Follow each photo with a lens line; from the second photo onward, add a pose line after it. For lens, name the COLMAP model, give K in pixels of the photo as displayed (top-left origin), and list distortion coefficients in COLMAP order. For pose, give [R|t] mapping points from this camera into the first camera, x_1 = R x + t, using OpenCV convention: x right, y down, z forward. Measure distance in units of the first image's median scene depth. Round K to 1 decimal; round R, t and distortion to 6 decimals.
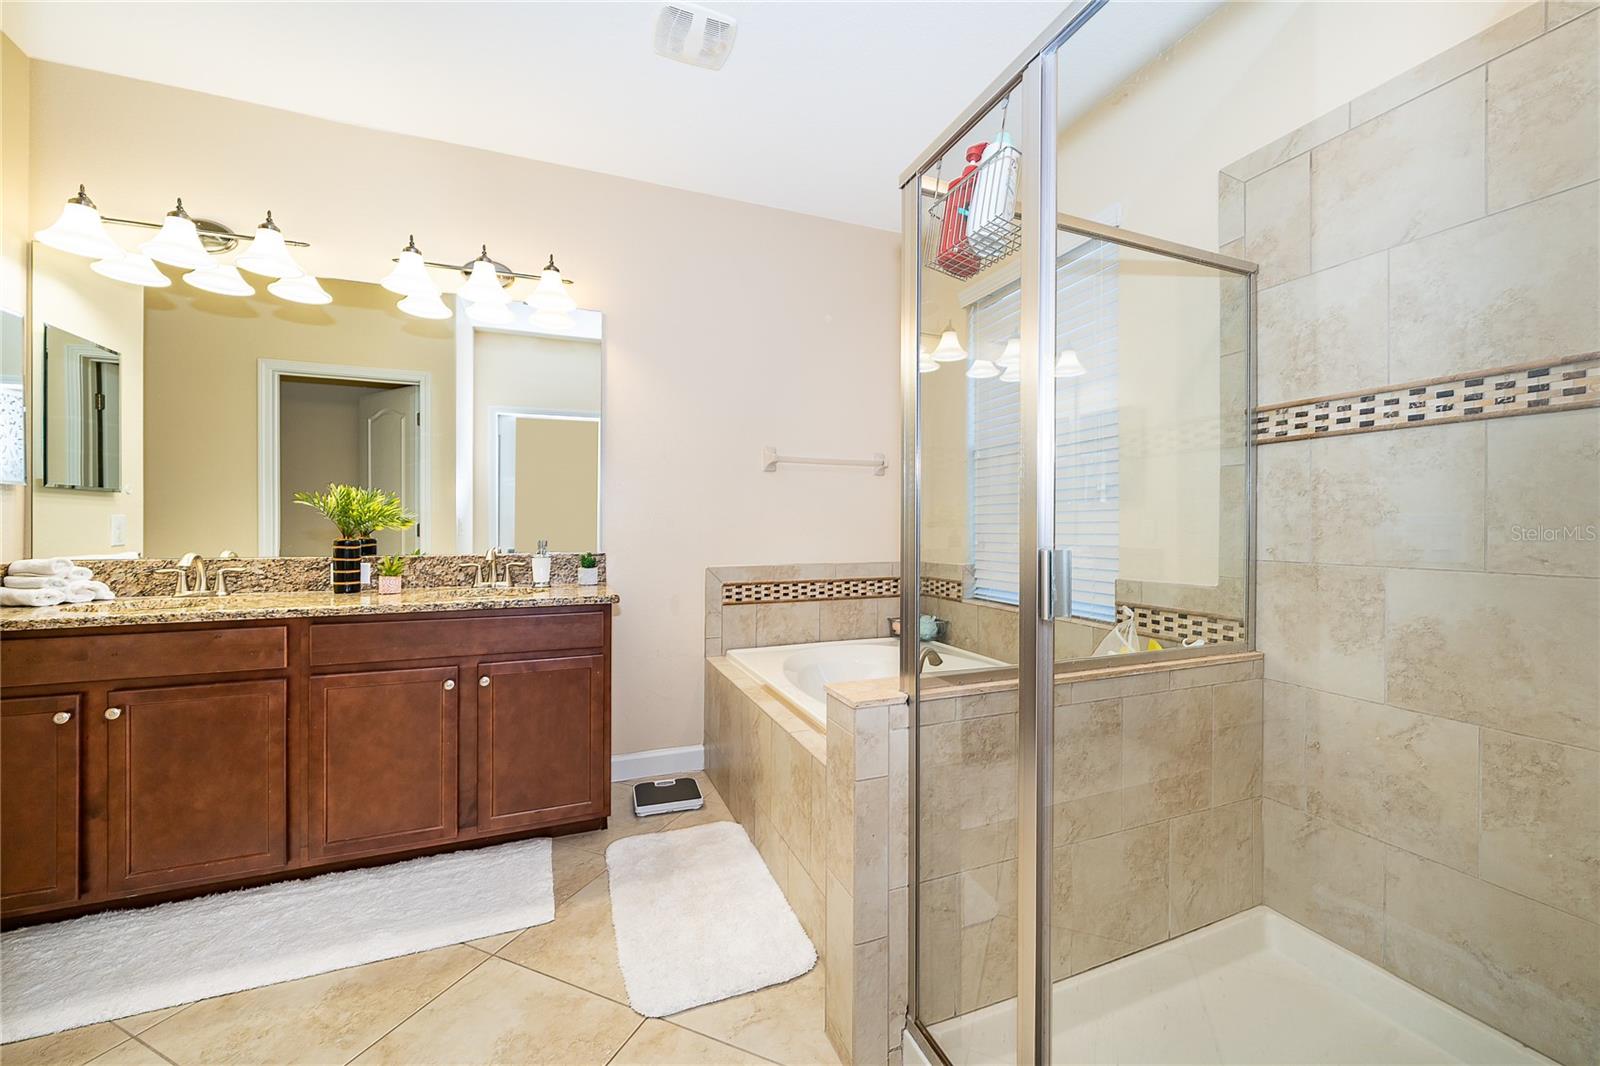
lens RADIAL K [[613.4, 0, 799.5], [0, 613.4, 526.7], [0, 0, 1]] dist [0.003320, -0.000807]
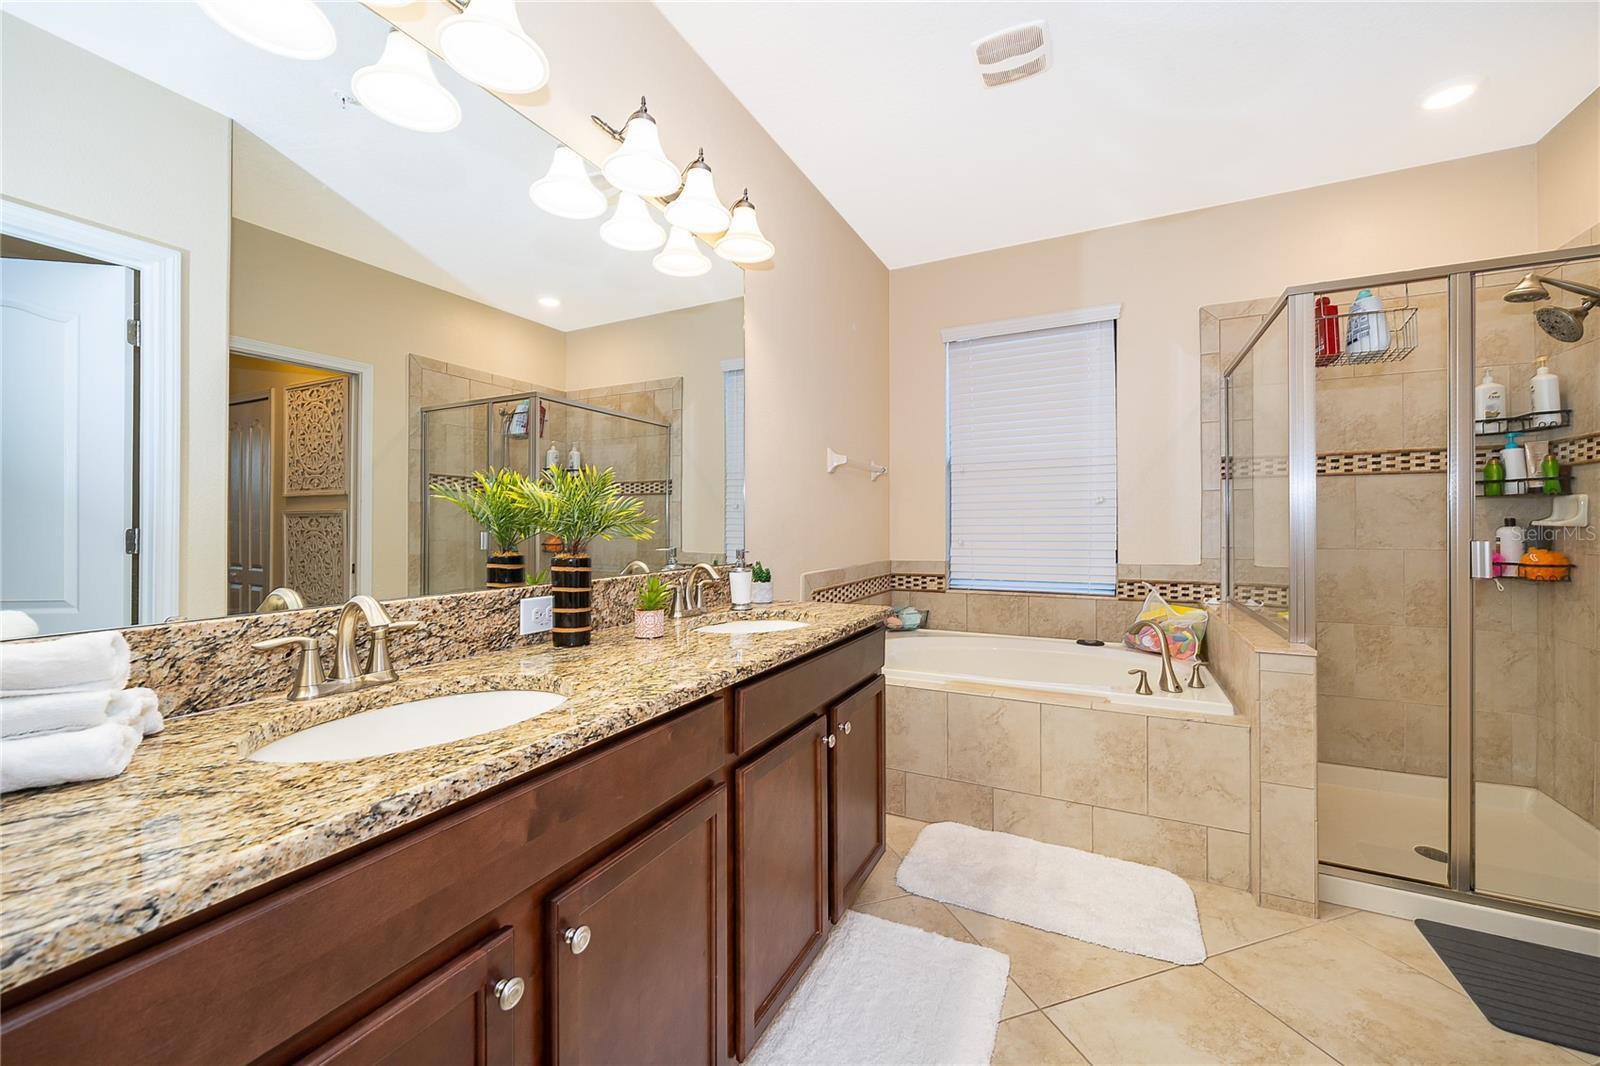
lens RADIAL K [[613.4, 0, 798.6], [0, 613.4, 526.1], [0, 0, 1]] dist [0.003320, -0.000807]
pose [[0.751131, -0.004217, 0.660140, -1.309165], [0.005884, 0.999983, -0.000308, -0.010583], [-0.660127, 0.004116, 0.751142, 0.537602]]
